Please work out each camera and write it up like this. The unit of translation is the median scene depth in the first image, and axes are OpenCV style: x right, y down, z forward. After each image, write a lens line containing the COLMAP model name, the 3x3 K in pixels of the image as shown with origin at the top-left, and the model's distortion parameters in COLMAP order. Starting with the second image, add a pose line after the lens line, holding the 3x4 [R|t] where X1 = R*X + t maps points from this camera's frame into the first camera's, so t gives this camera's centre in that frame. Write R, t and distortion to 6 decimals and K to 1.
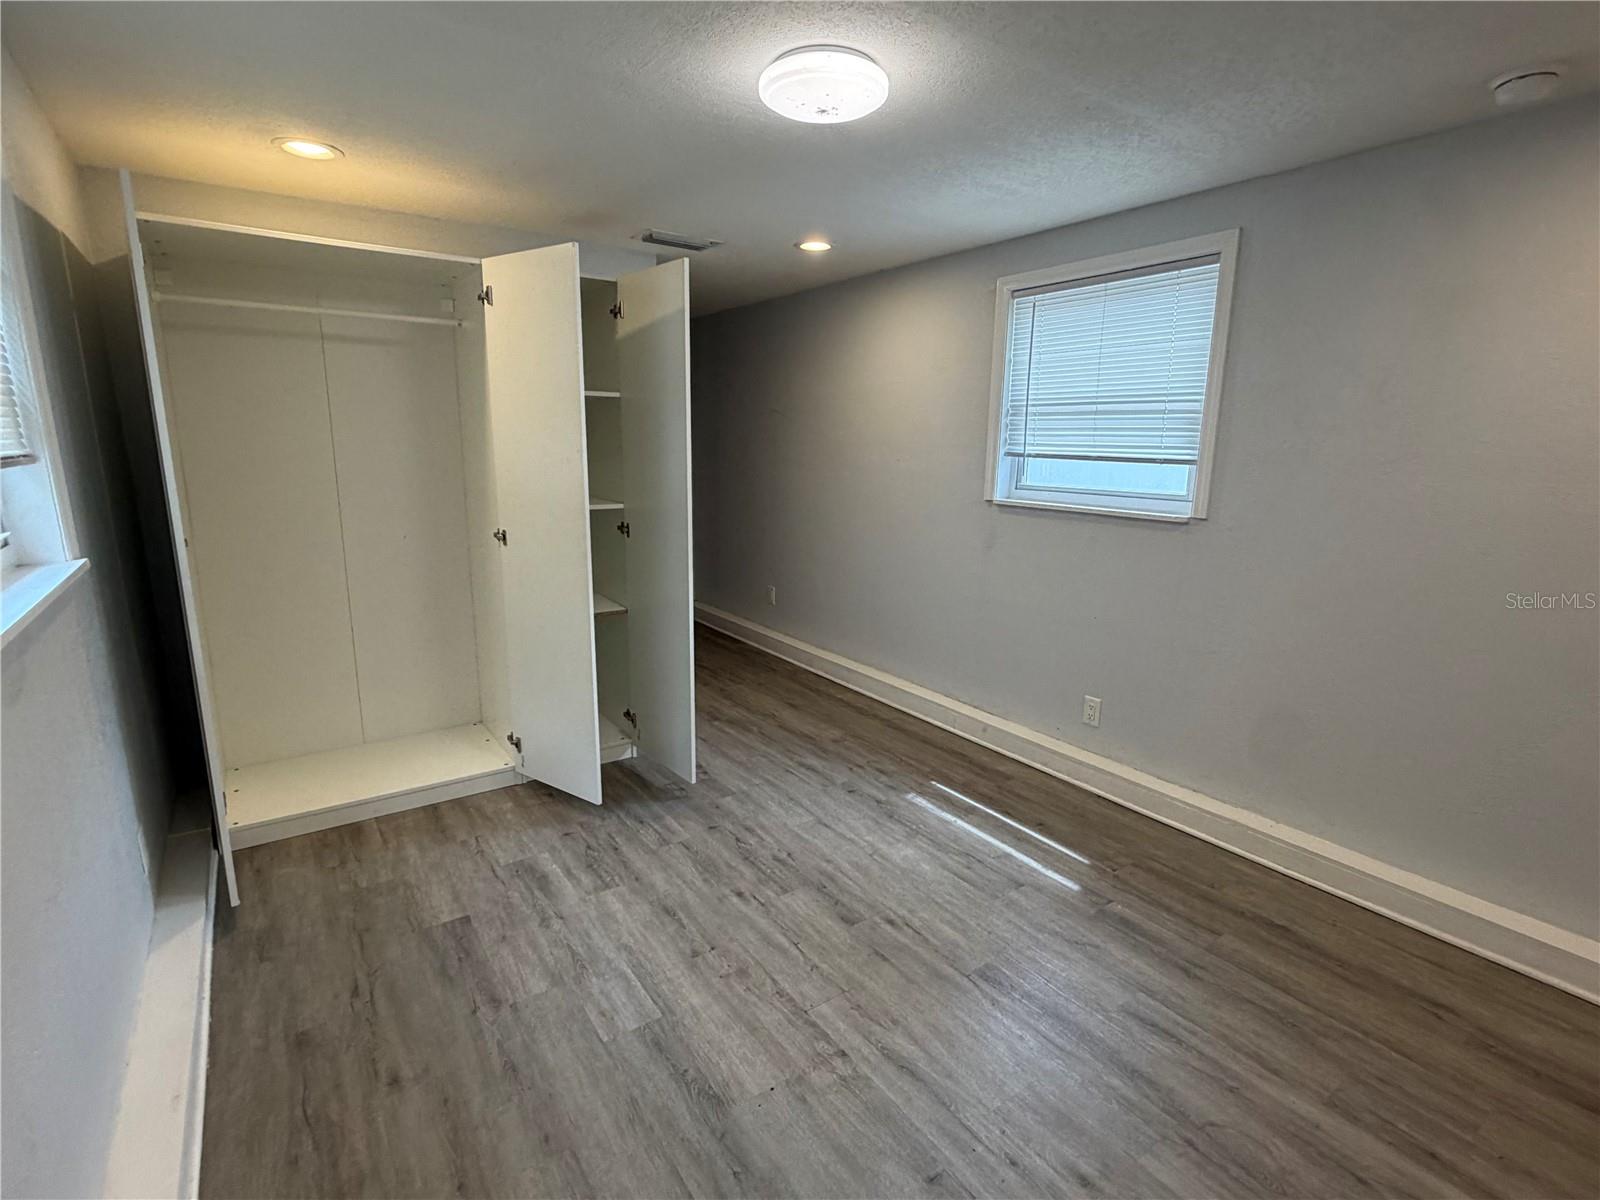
lens RADIAL K [[777.3, 0, 800.0], [0, 777.3, 600.0], [0, 0, 1]] dist [-0.000559, 0.000005]
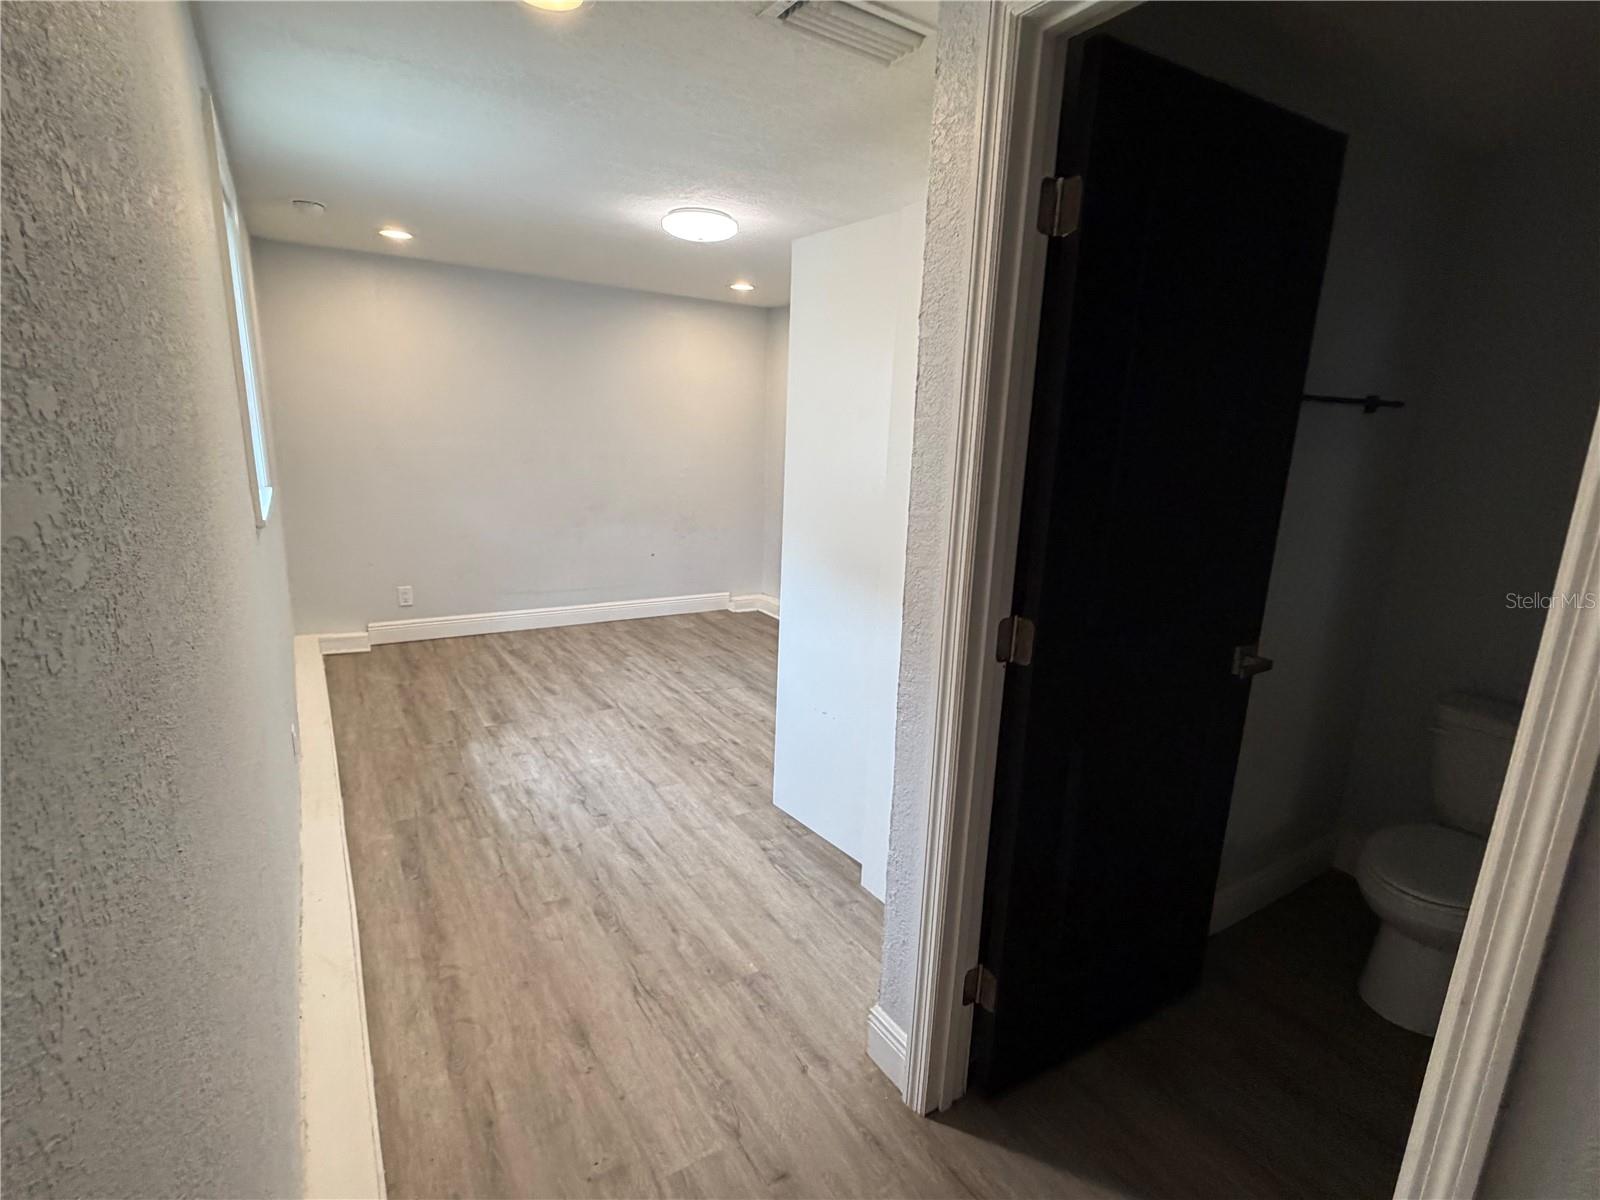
lens RADIAL K [[777.3, 0, 800.0], [0, 777.3, 600.0], [0, 0, 1]] dist [-0.000559, 0.000005]
pose [[-0.997729, -0.059662, 0.031277, -0.212451], [-0.041047, 0.906606, 0.419978, -0.445458], [-0.053412, 0.417740, -0.906995, 2.047557]]
